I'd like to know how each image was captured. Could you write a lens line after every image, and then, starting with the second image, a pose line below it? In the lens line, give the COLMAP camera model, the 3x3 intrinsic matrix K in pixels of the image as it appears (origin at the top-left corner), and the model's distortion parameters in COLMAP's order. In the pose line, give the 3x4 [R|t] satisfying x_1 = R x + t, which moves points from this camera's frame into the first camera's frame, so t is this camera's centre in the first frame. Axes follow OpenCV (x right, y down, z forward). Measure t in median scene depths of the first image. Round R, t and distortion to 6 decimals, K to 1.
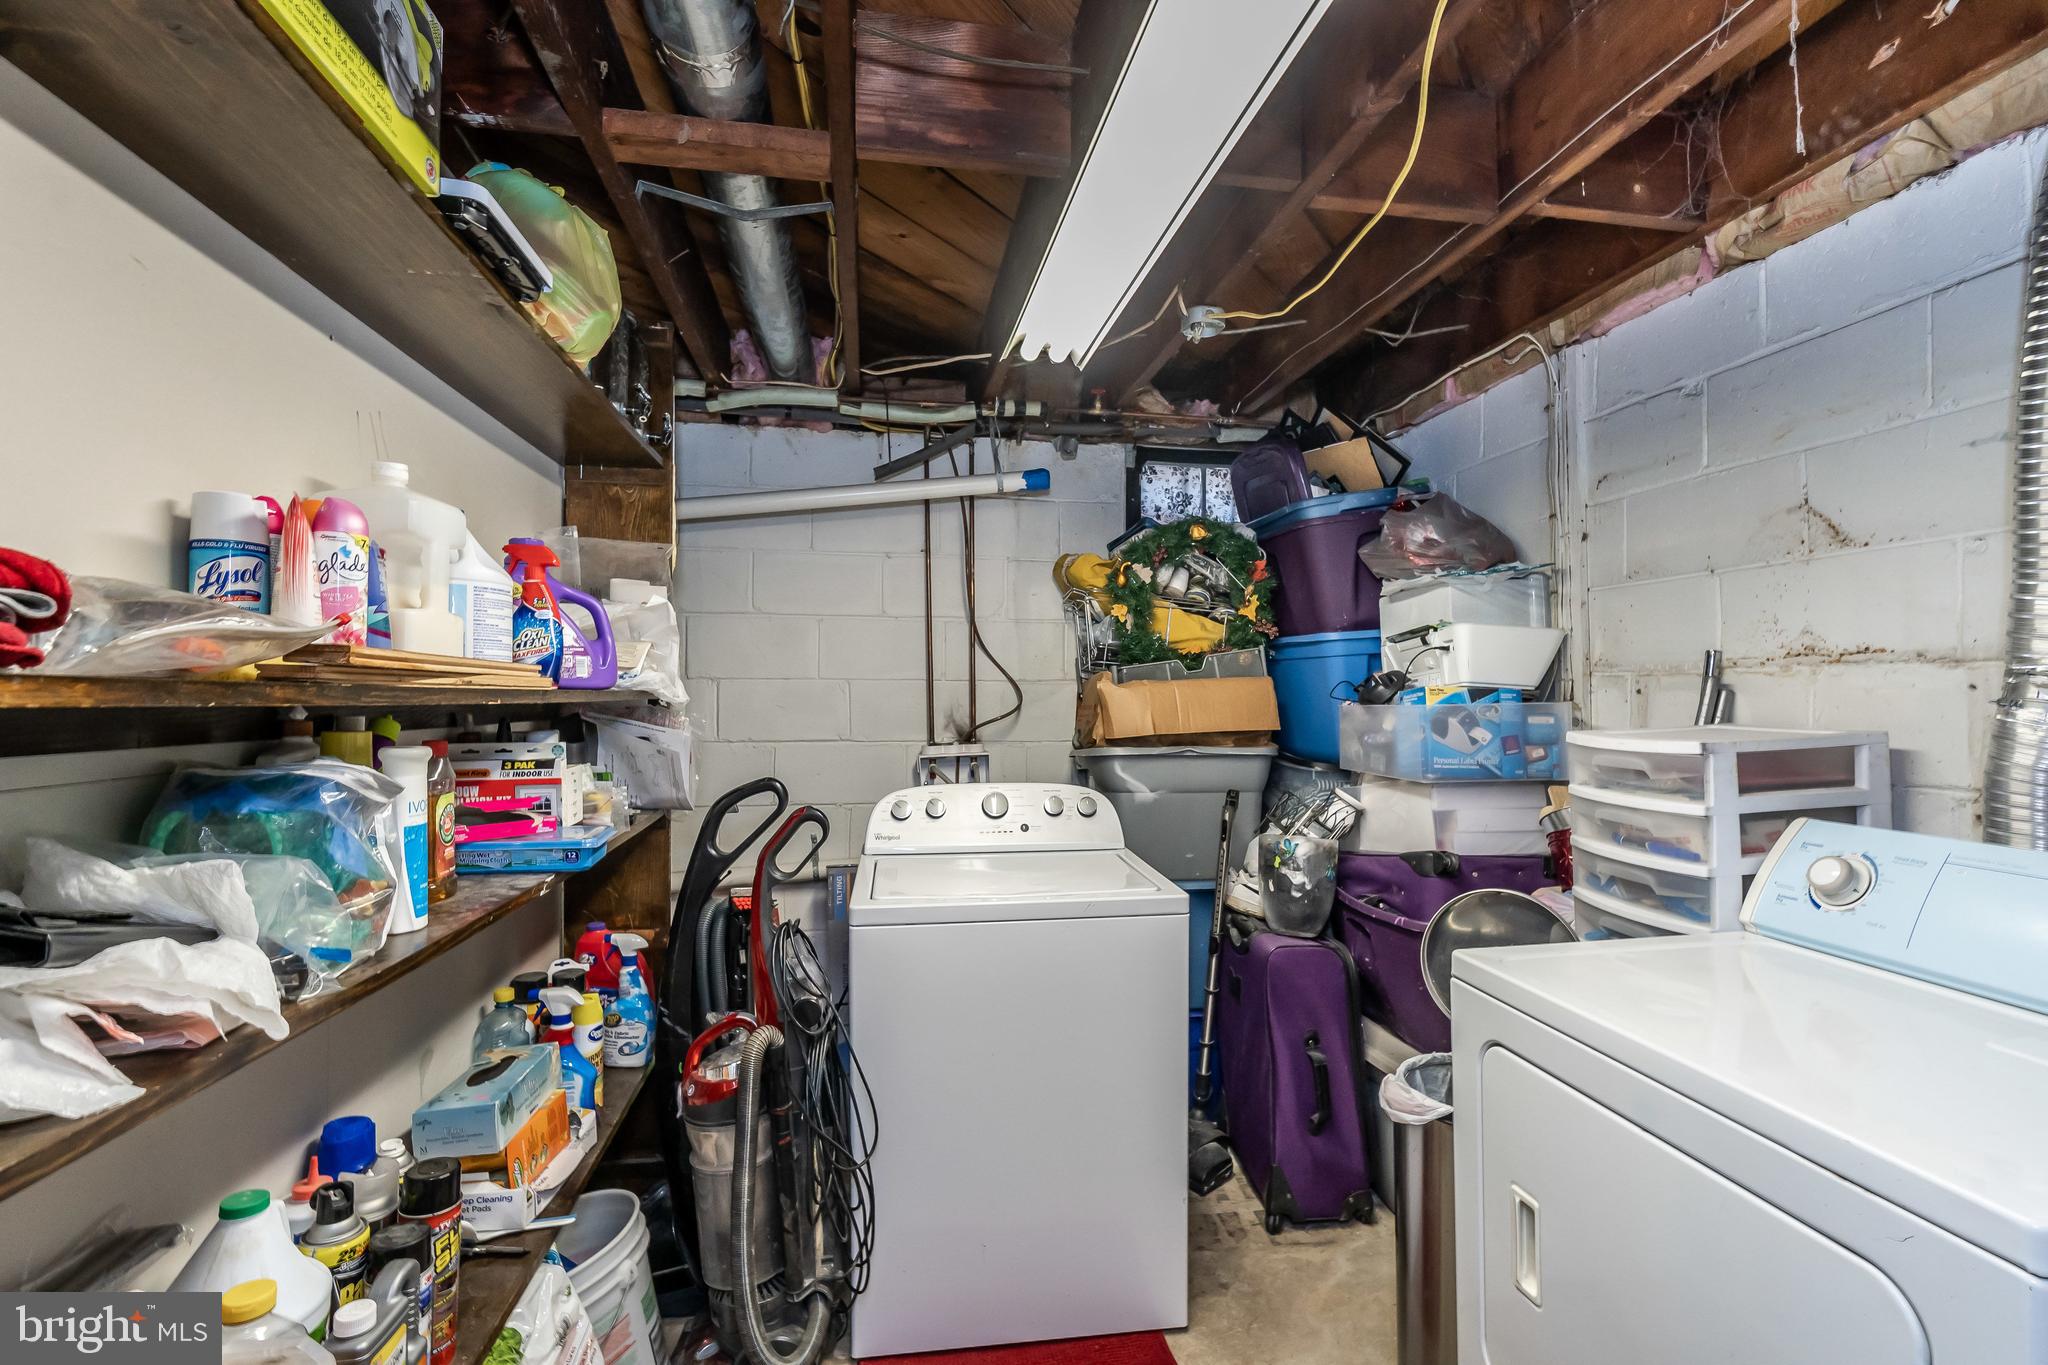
lens RADIAL K [[923.3, 0, 1016.4], [0, 923.3, 691.8], [0, 0, 1]] dist [-0.005999, 0.001363]
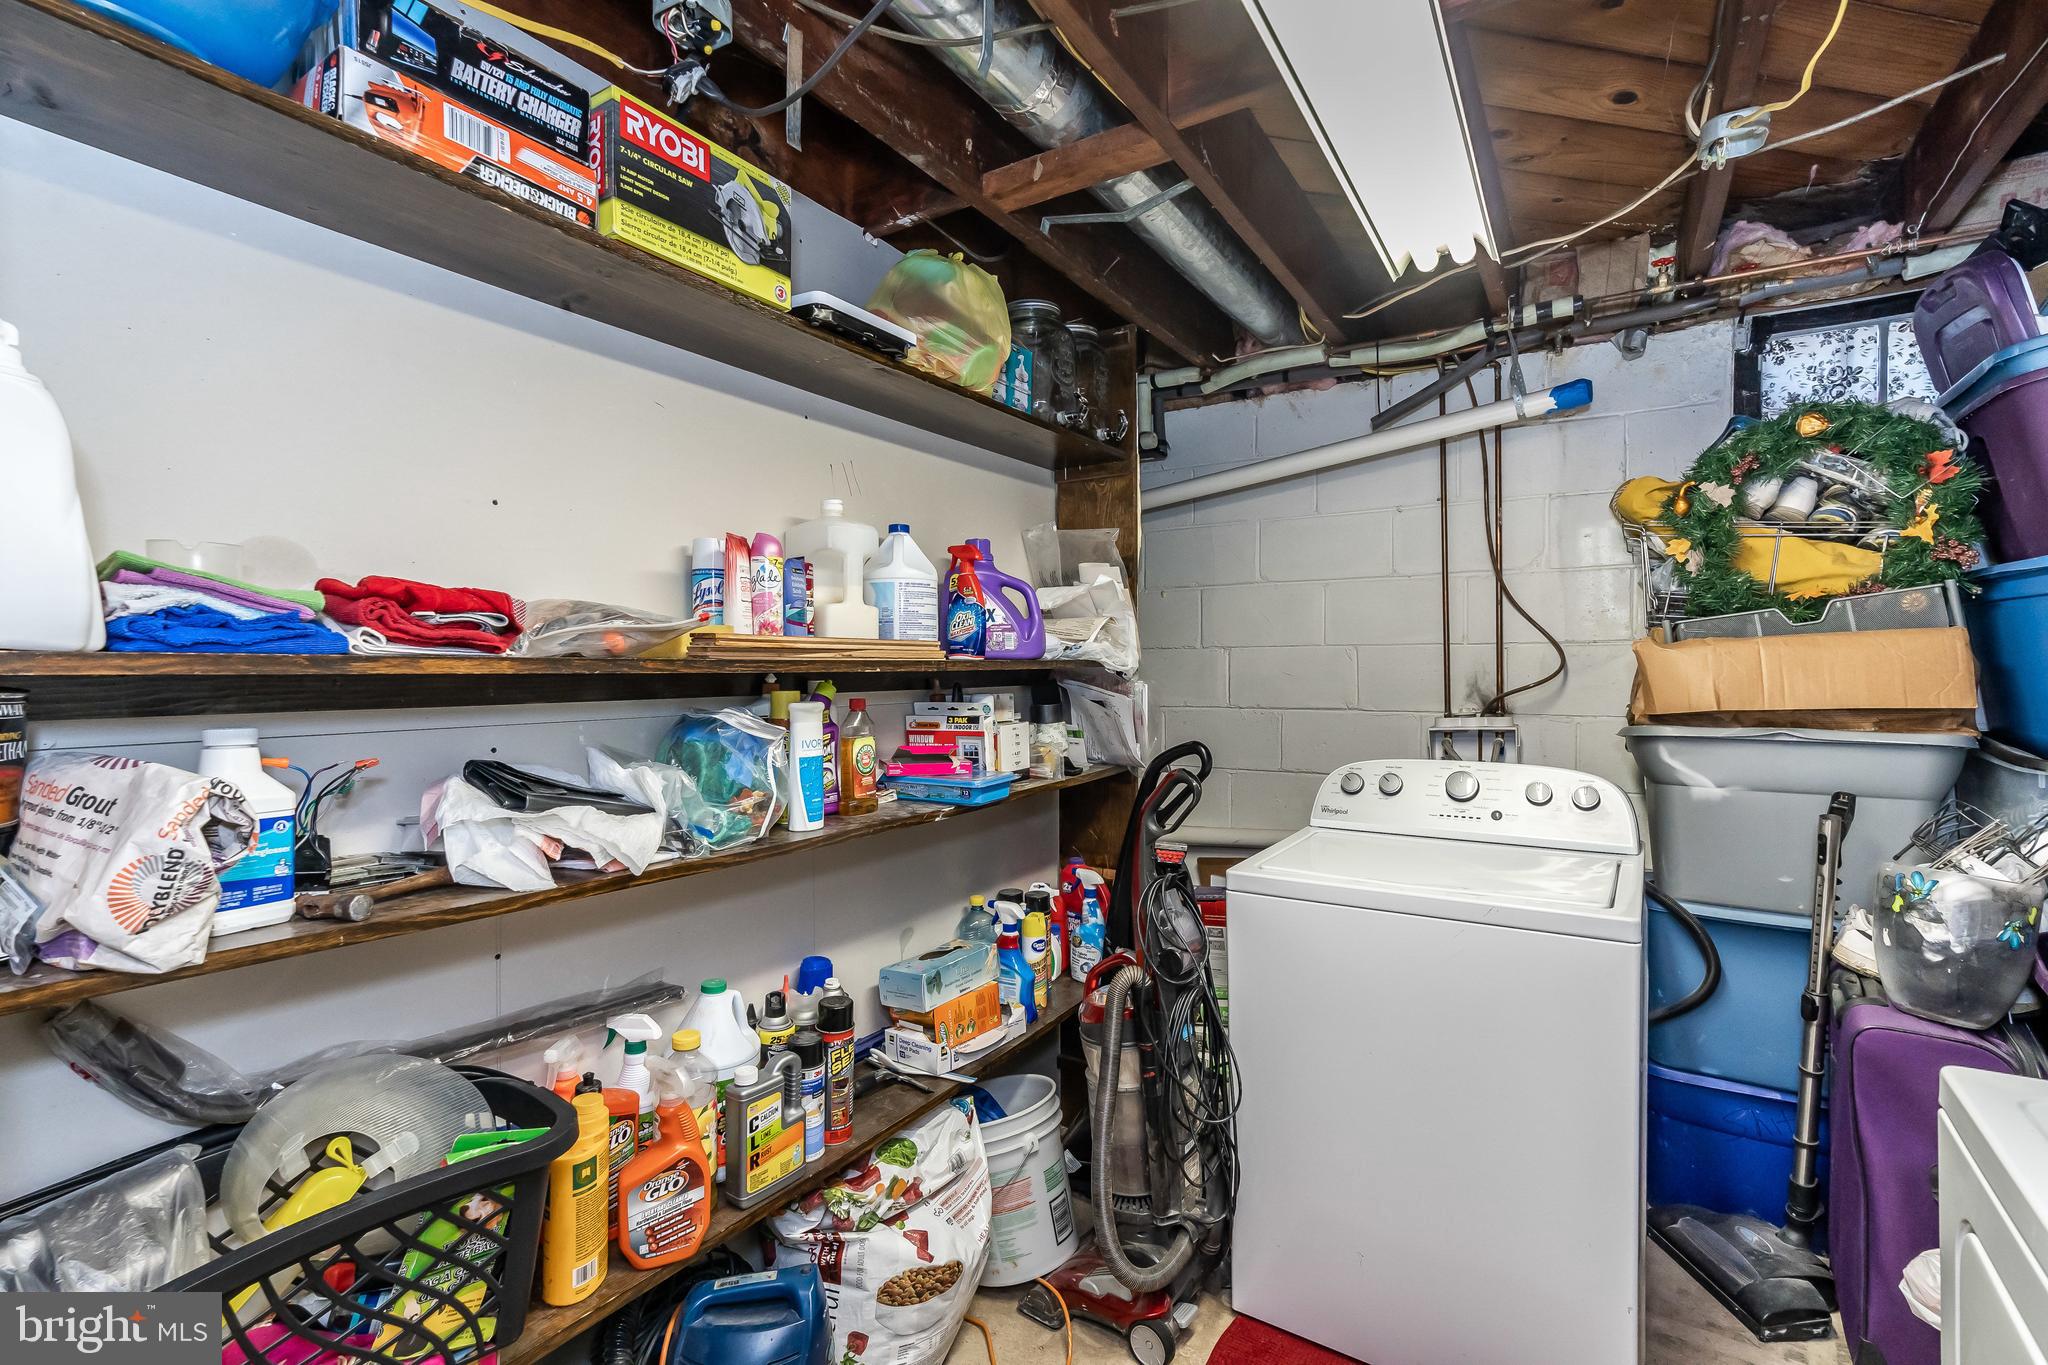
lens RADIAL K [[923.3, 0, 1016.4], [0, 923.3, 691.8], [0, 0, 1]] dist [-0.005999, 0.001363]
pose [[0.739260, 0.011103, -0.673328, 0.229796], [0.011955, 0.999490, 0.029607, 0.002386], [0.673313, -0.029937, 0.738751, 0.069670]]
